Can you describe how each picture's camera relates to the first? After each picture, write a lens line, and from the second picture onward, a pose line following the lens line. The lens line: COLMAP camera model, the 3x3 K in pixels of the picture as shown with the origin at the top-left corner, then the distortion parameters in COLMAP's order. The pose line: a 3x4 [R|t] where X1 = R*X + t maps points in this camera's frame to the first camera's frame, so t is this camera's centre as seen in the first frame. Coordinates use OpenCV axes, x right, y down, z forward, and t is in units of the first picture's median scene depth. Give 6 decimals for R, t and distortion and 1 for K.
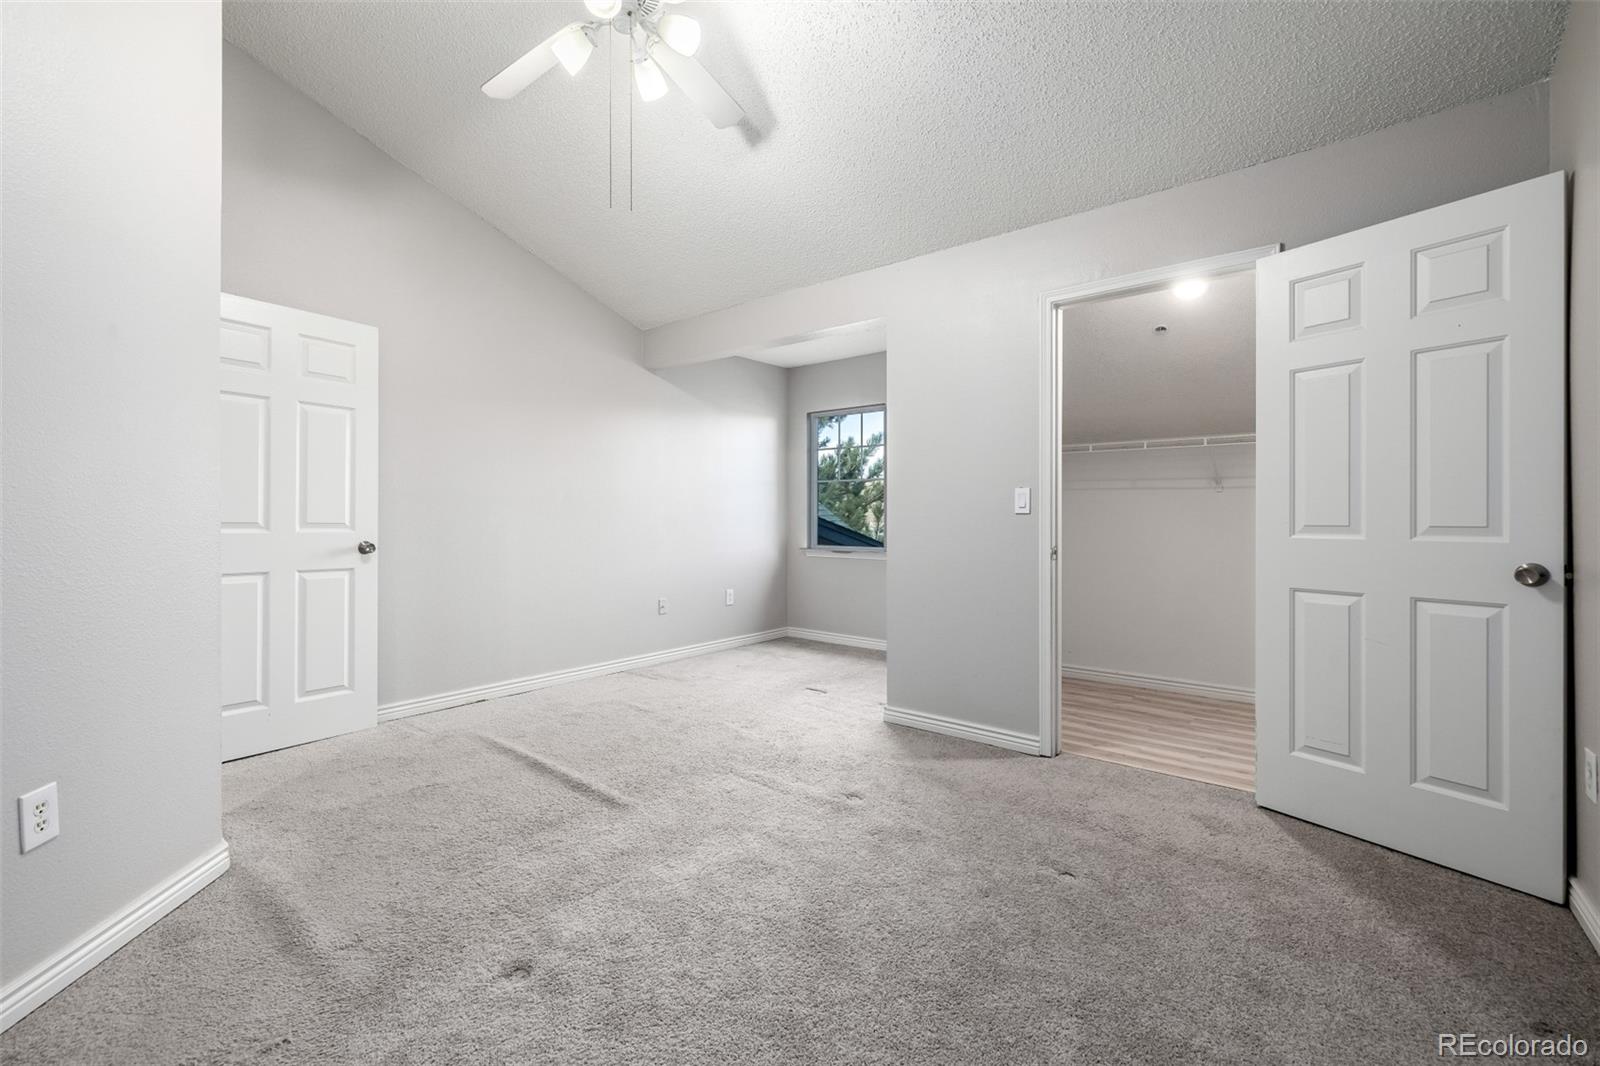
lens RADIAL K [[679.9, 0, 787.0], [0, 679.9, 527.0], [0, 0, 1]] dist [-0.000757, 0.000212]
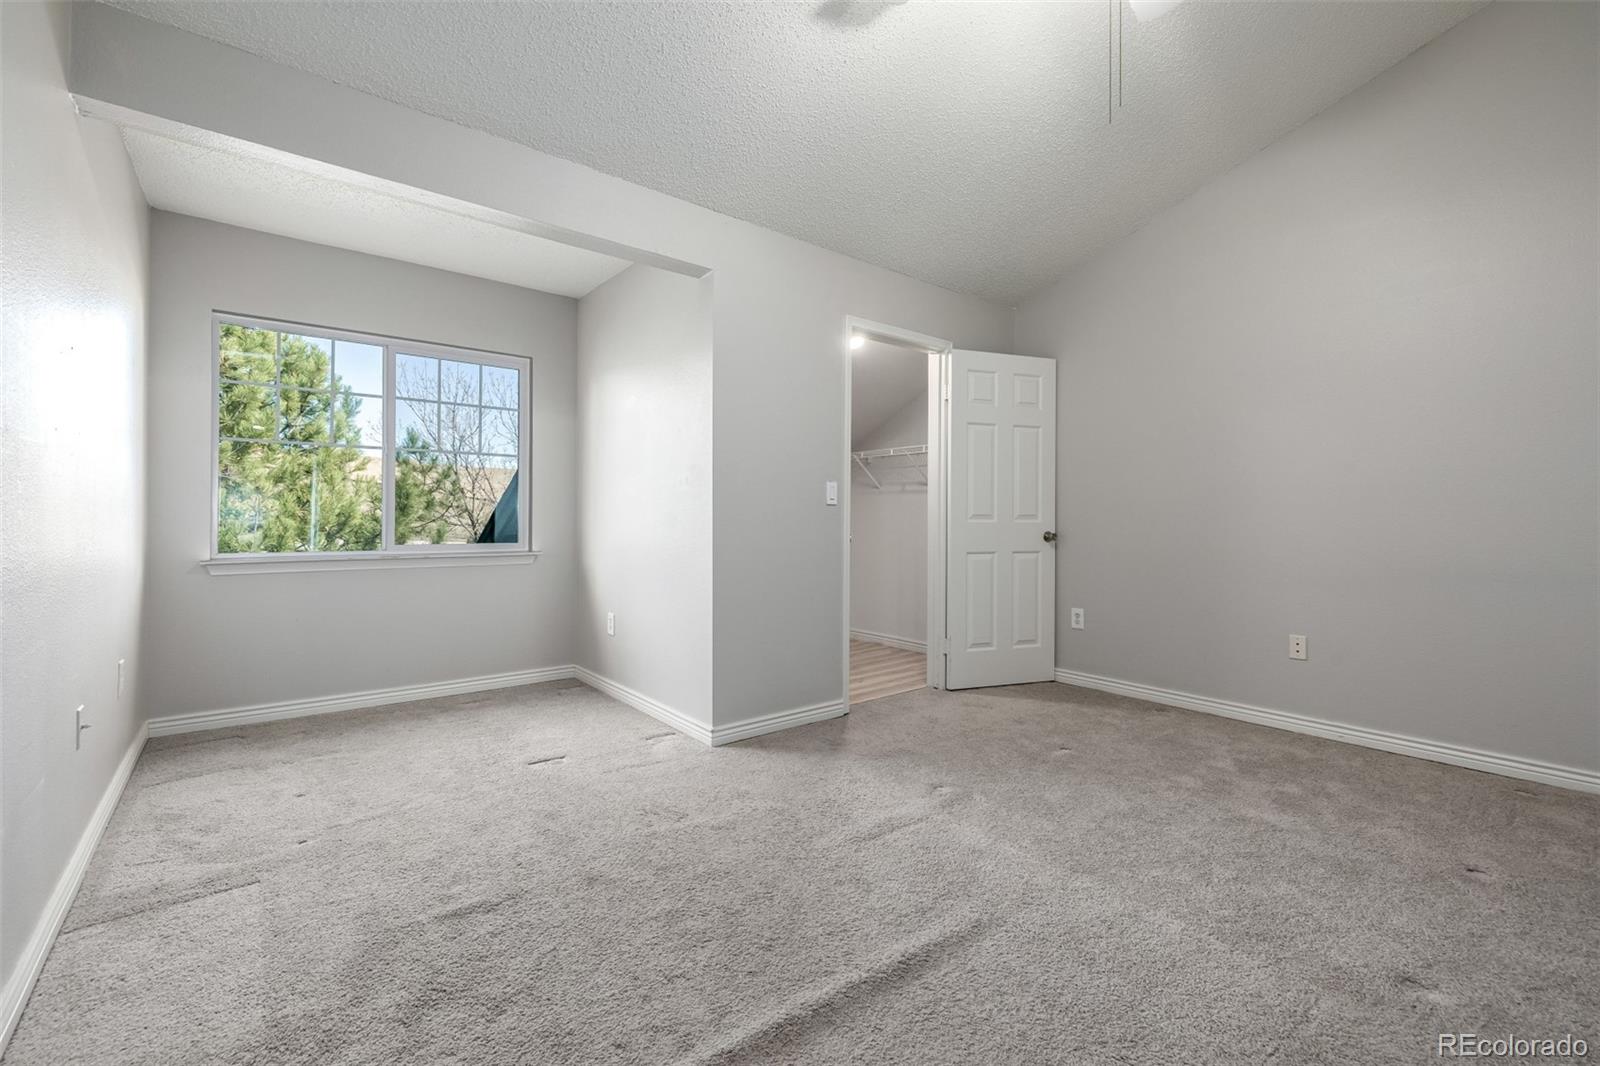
lens RADIAL K [[679.9, 0, 789.2], [0, 679.9, 518.5], [0, 0, 1]] dist [-0.000757, 0.000212]
pose [[0.206113, -0.002964, 0.978524, -0.802900], [0.007001, 0.999974, 0.001555, 0.000270], [-0.978503, 0.006530, 0.206129, 0.882059]]
